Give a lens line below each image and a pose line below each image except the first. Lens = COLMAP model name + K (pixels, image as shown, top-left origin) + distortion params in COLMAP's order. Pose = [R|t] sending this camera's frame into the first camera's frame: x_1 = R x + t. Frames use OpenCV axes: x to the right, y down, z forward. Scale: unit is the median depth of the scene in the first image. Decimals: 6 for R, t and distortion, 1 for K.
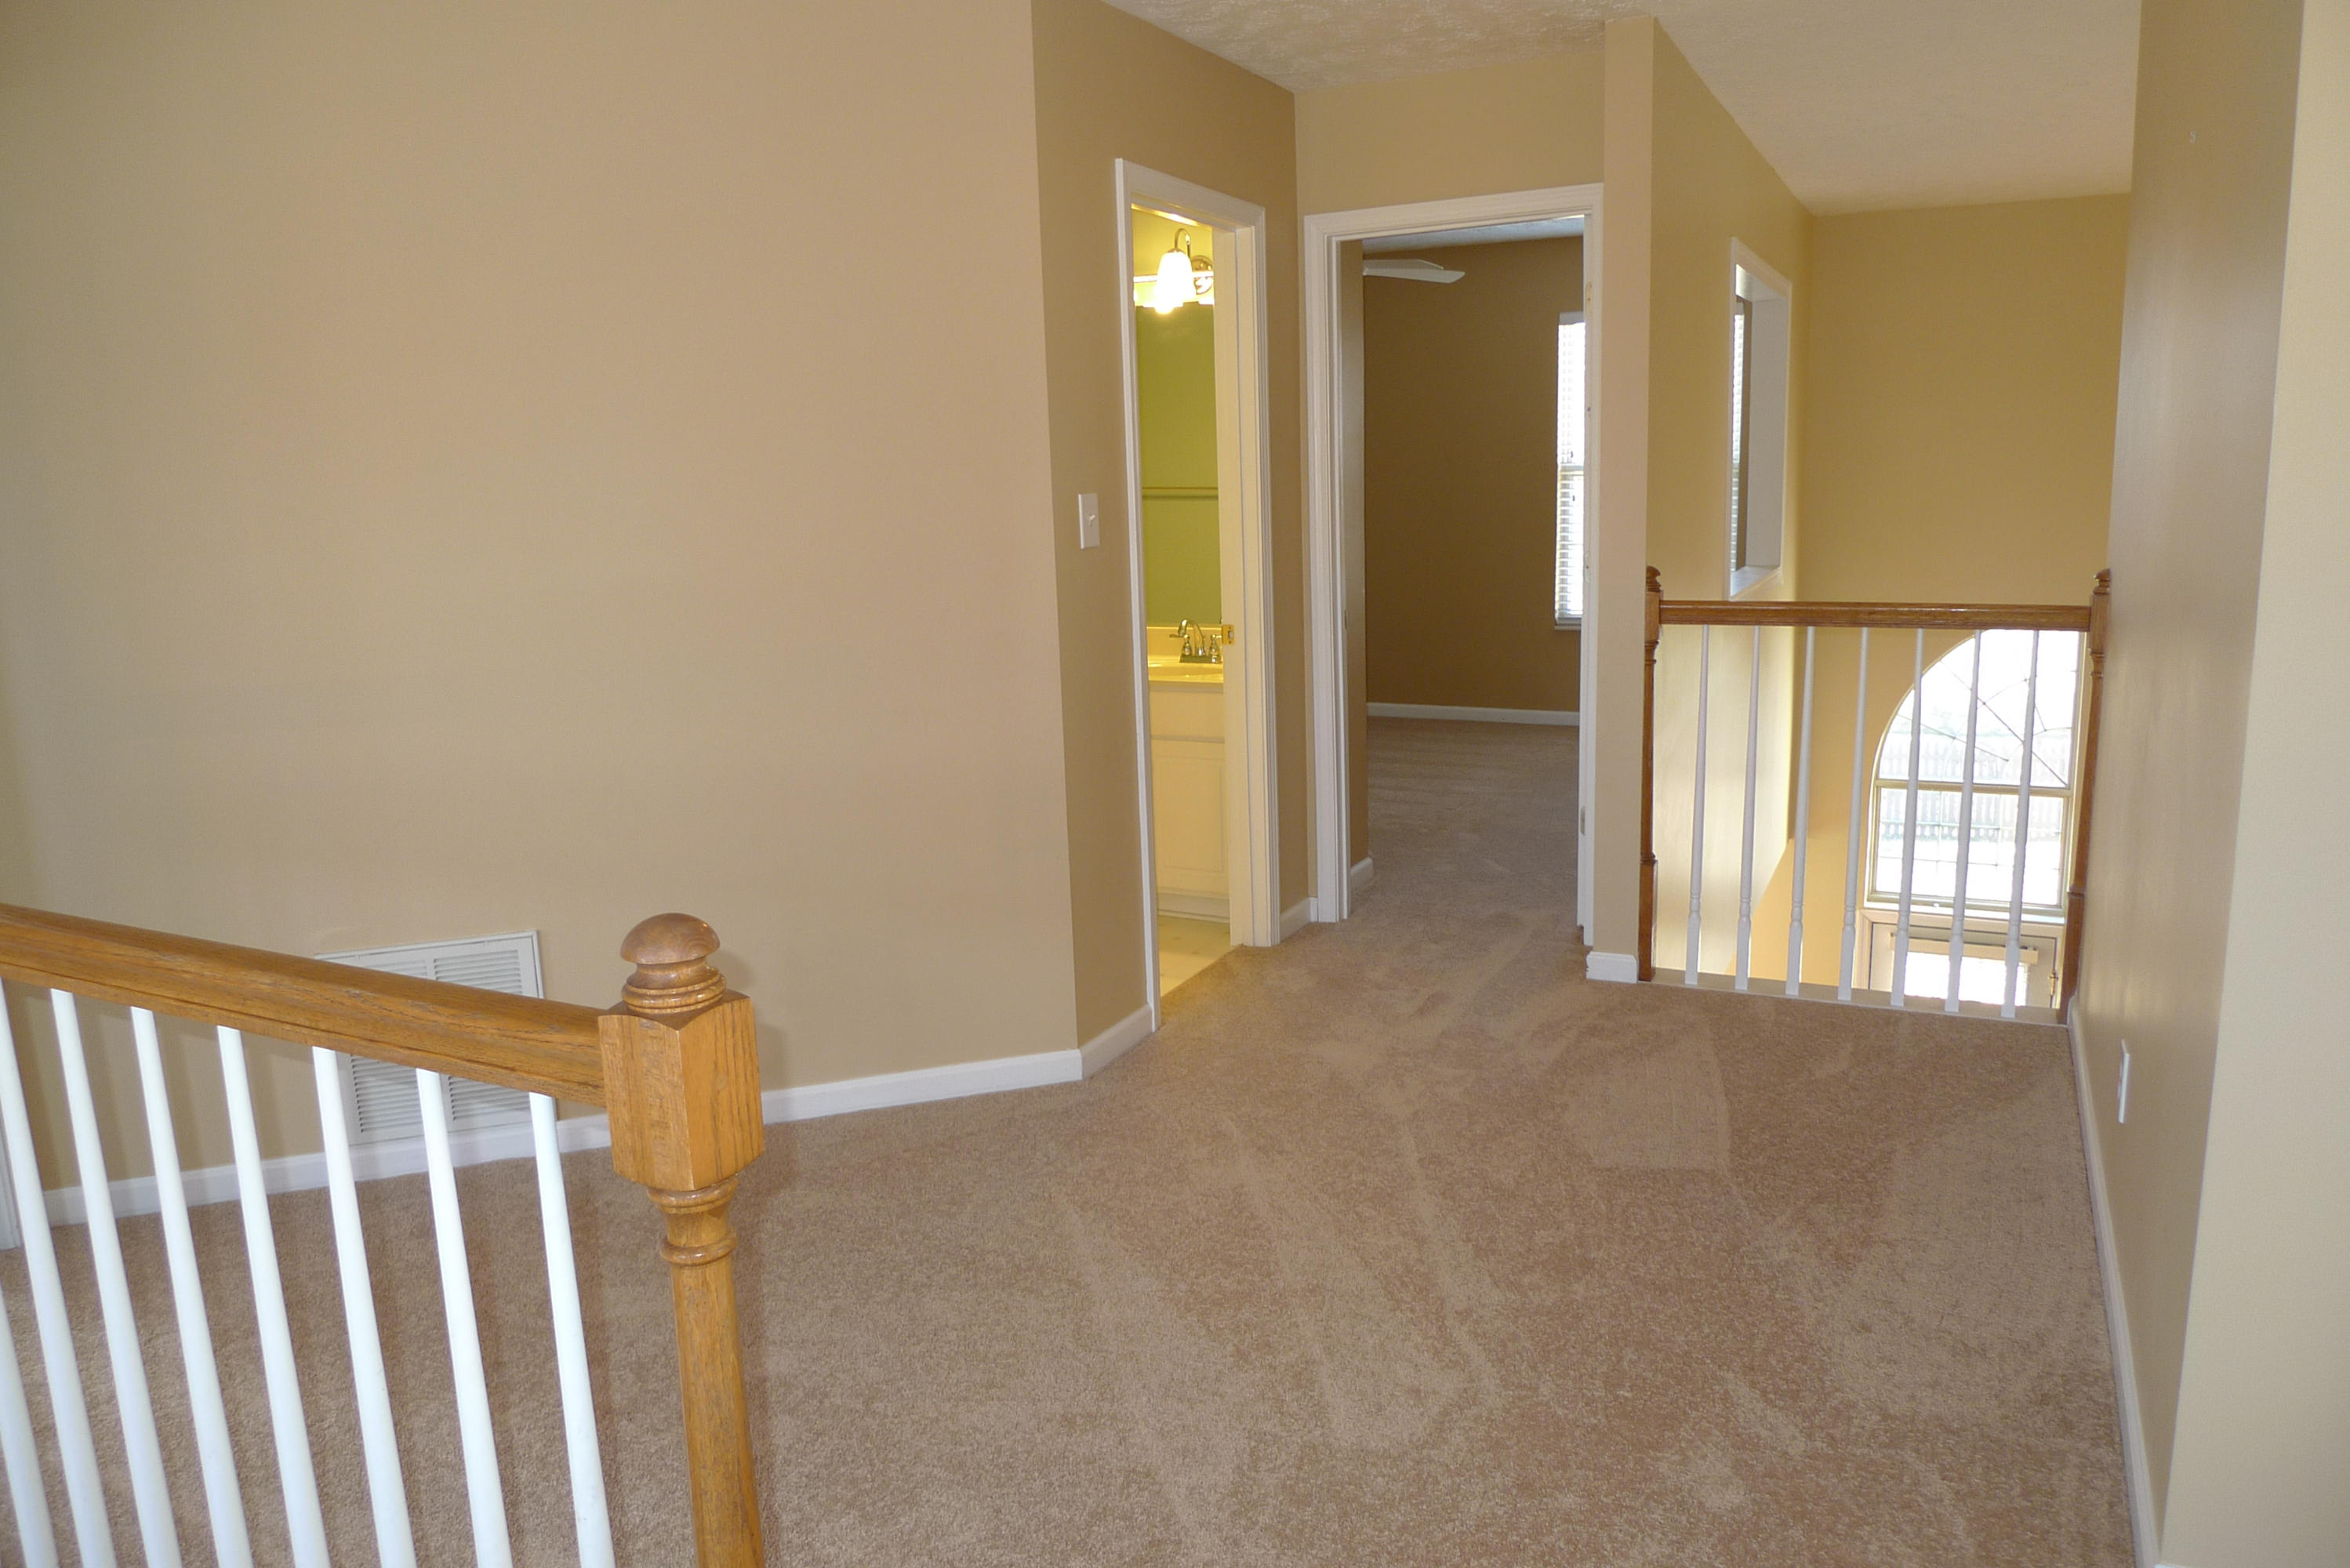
lens RADIAL K [[1622.6, 0, 1172.9], [0, 1622.6, 783.5], [0, 0, 1]] dist [-0.027944, -0.016858]
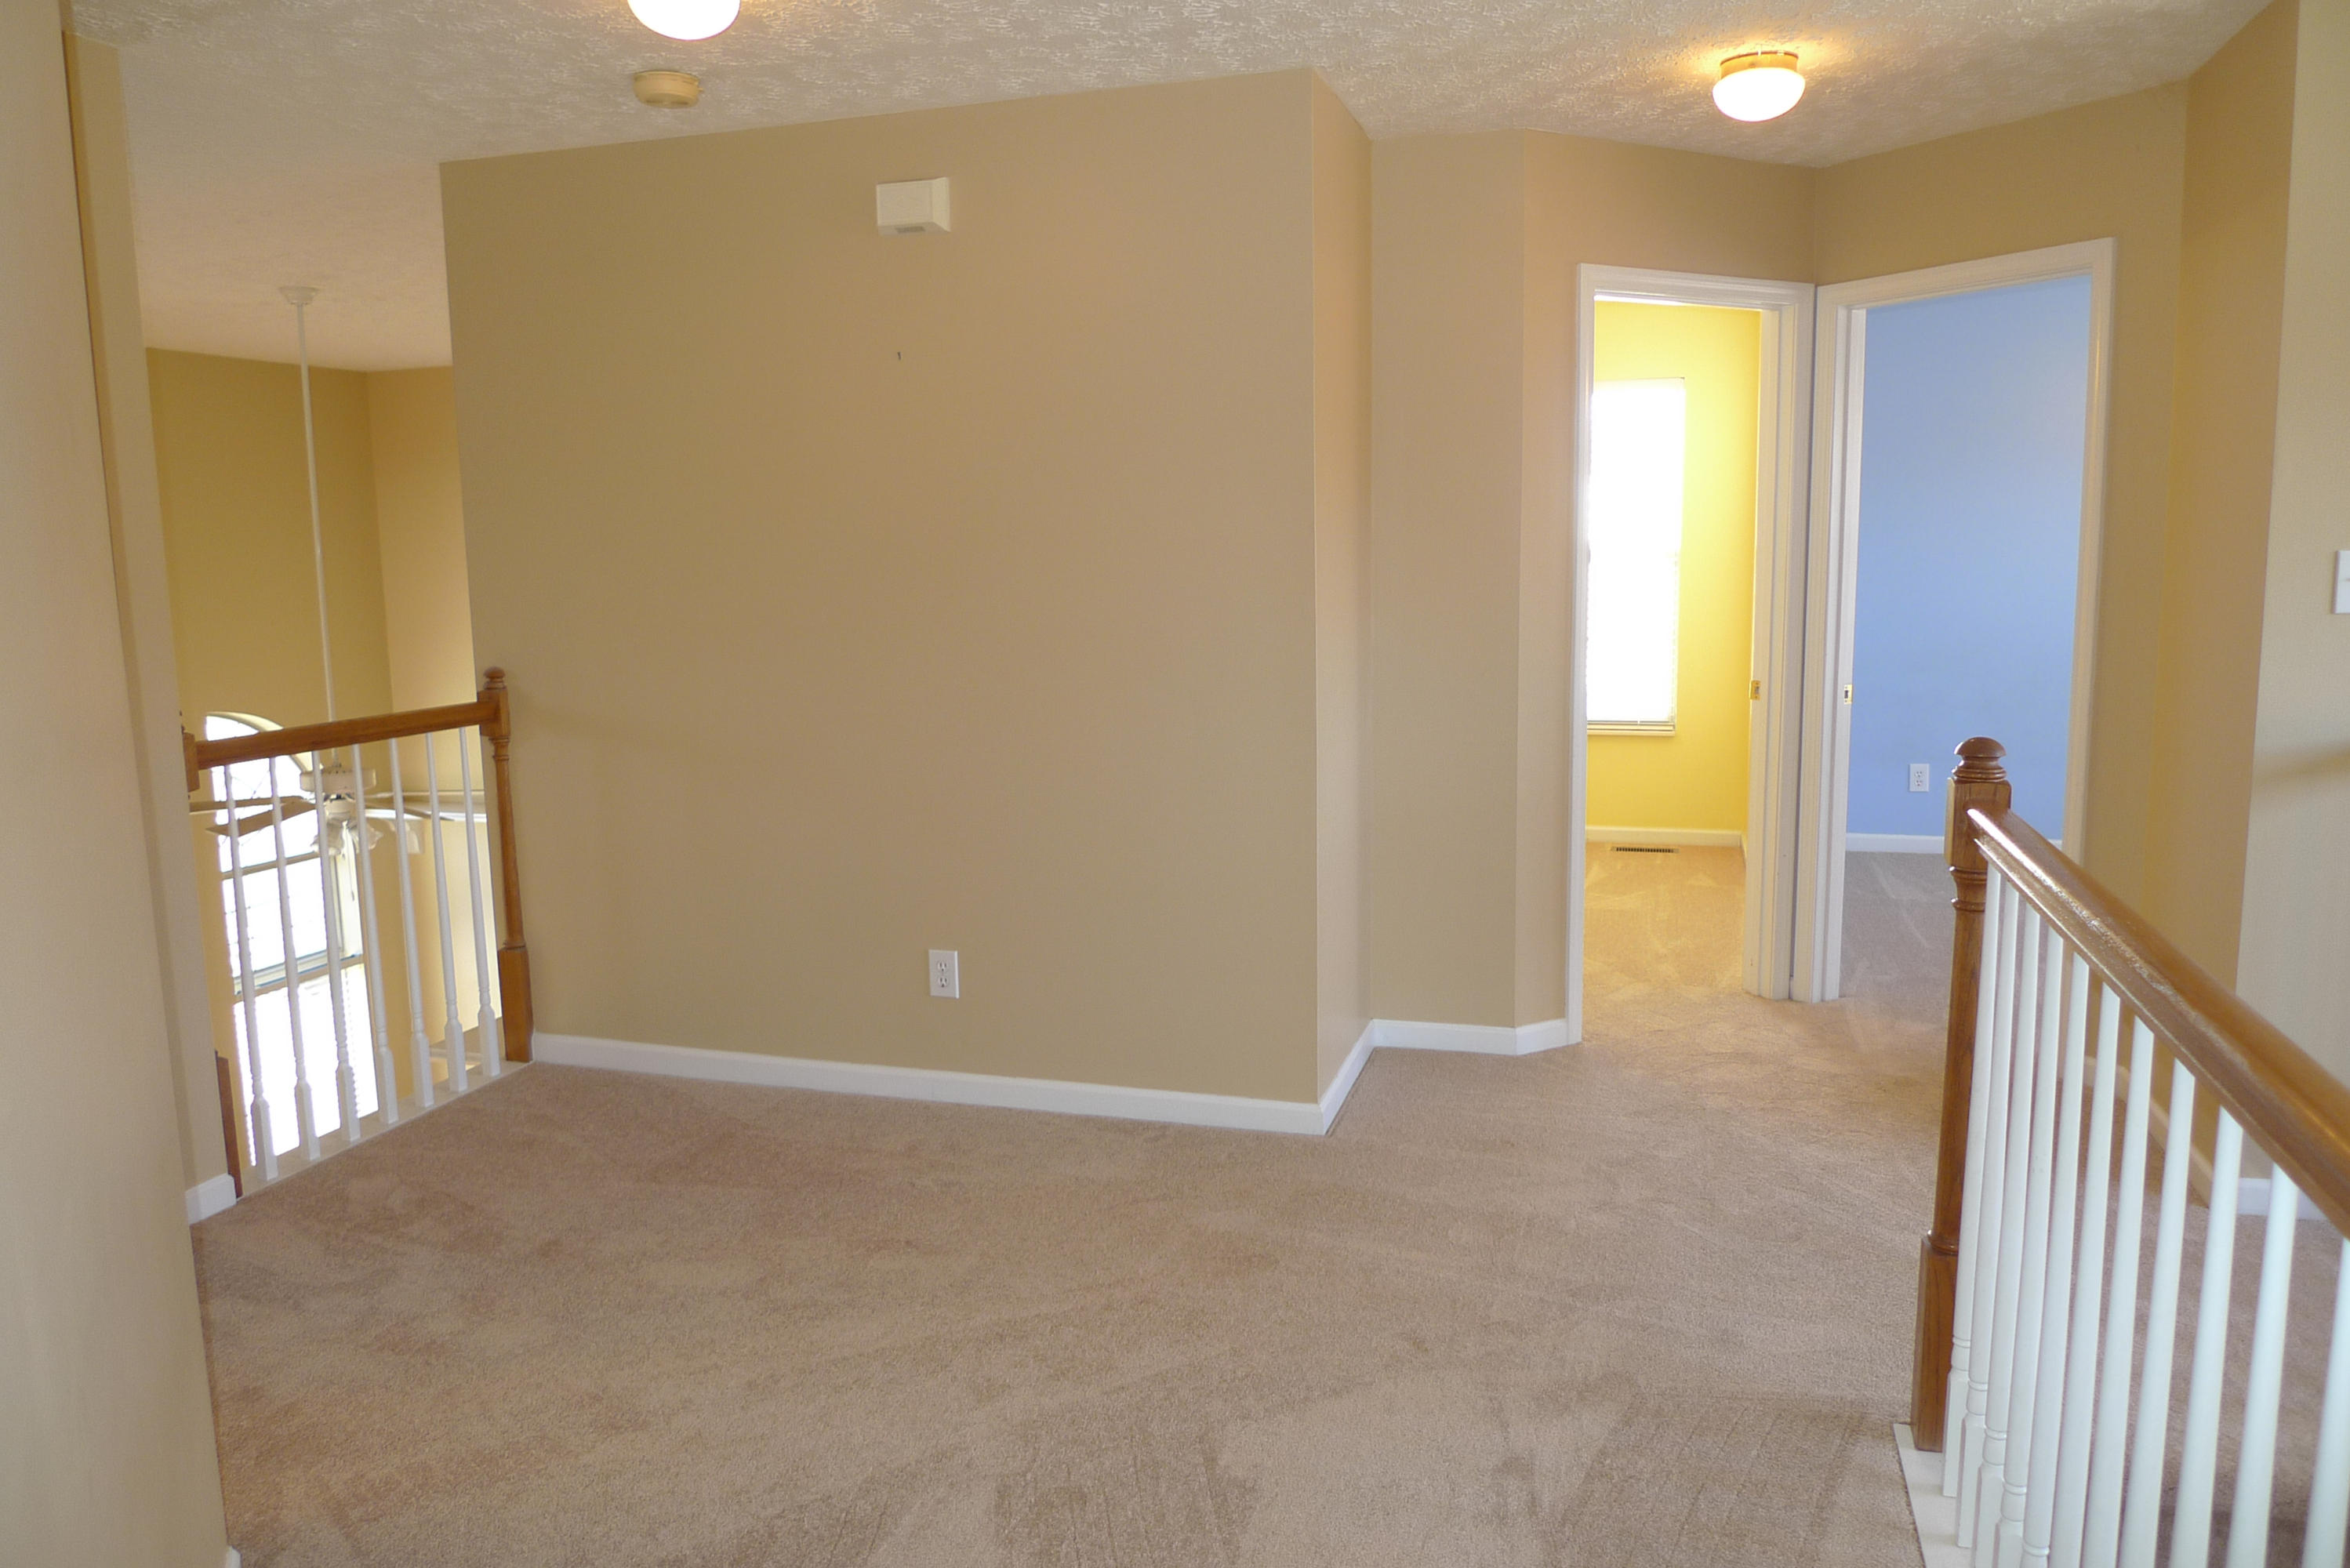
lens RADIAL K [[1622.6, 0, 1173.3], [0, 1622.6, 780.2], [0, 0, 1]] dist [-0.027944, -0.016858]
pose [[-0.163710, -0.108852, 0.980485, -0.622372], [0.212970, 0.966558, 0.142865, -0.109828], [-0.963246, 0.232202, -0.135053, 0.657291]]
